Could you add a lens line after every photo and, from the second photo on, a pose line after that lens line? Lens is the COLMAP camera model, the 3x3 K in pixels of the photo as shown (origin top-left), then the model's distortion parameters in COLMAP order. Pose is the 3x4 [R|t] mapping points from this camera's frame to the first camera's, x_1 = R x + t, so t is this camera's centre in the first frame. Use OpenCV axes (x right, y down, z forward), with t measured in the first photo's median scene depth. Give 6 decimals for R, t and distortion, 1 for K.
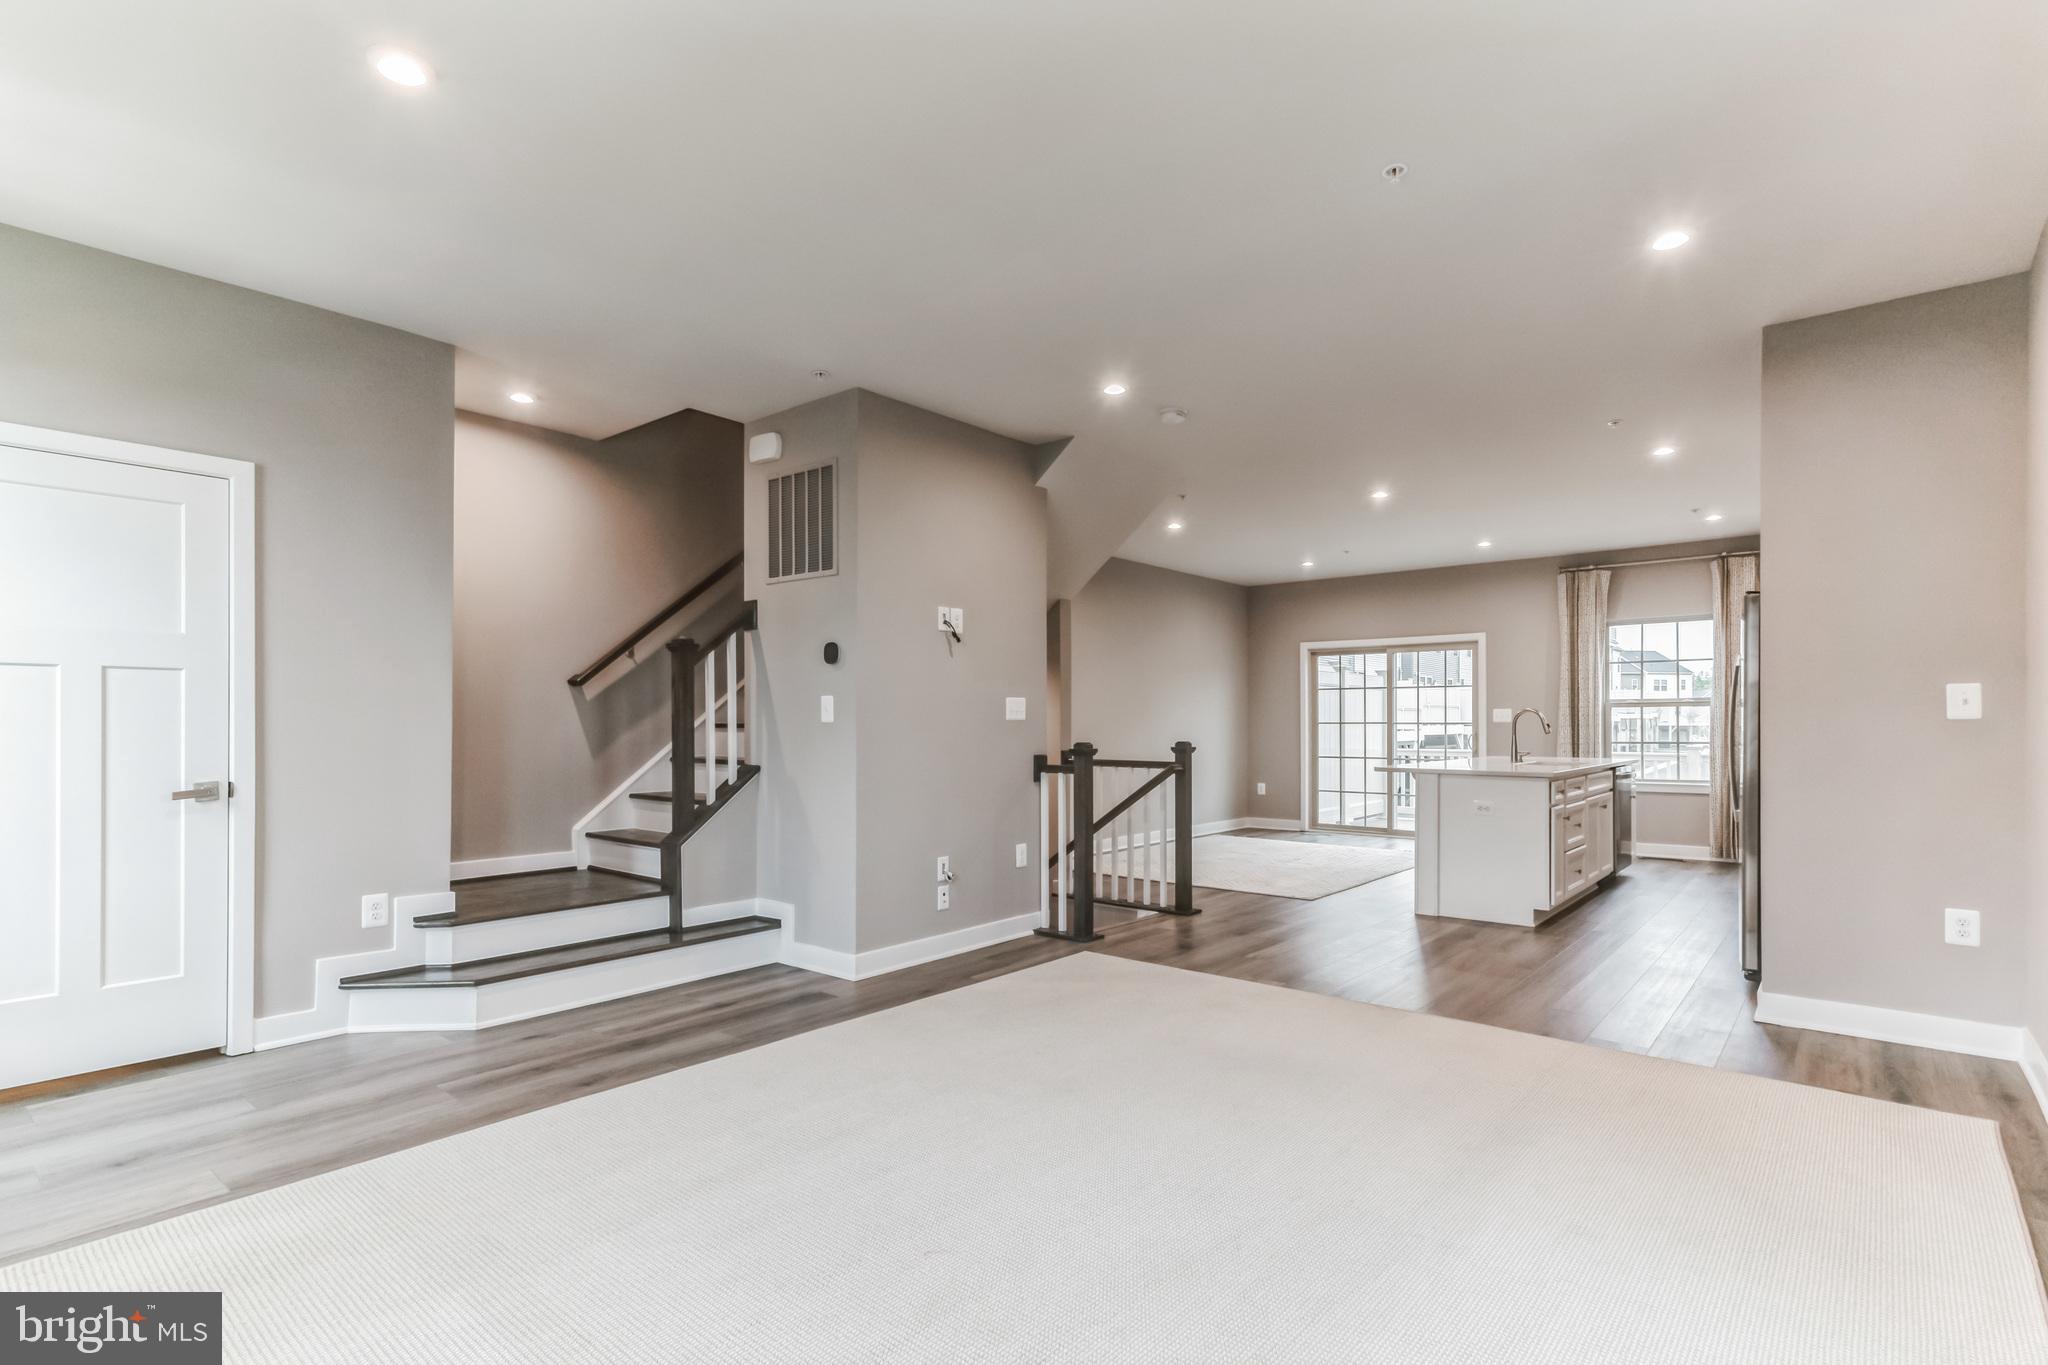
lens RADIAL K [[979.9, 0, 1021.1], [0, 979.9, 716.2], [0, 0, 1]] dist [0.002509, 0.000282]
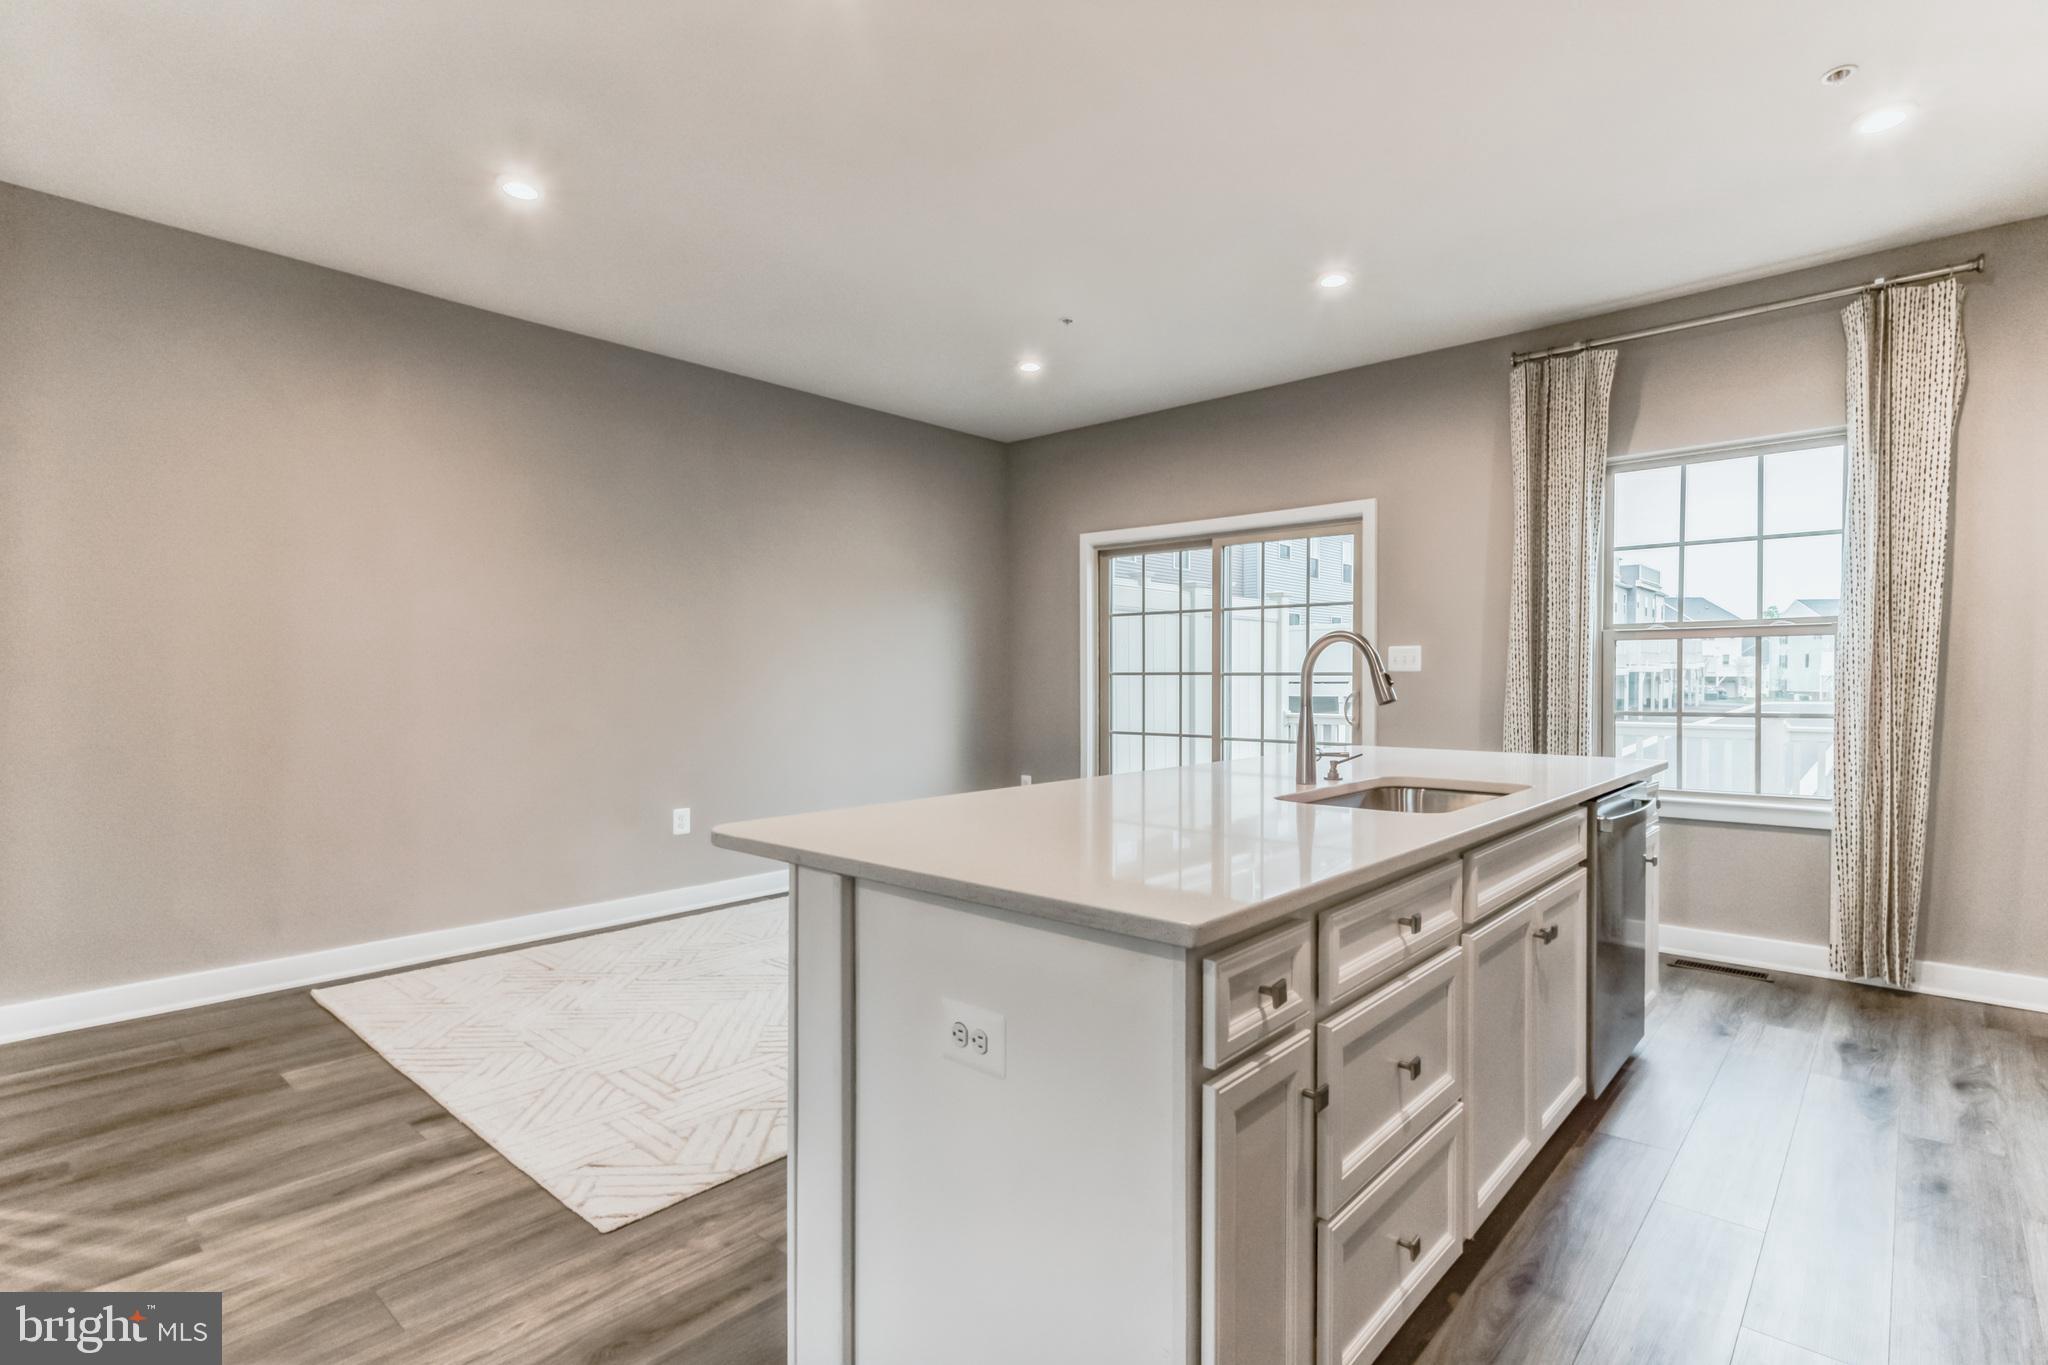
lens RADIAL K [[988.5, 0, 1022.1], [0, 988.5, 692.0], [0, 0, 1]] dist [0.009935, 0.000197]
pose [[0.999657, -0.001450, -0.026147, 0.322380], [0.002086, 0.999703, 0.024284, 0.004041], [0.026104, -0.024330, 0.999363, 0.503782]]
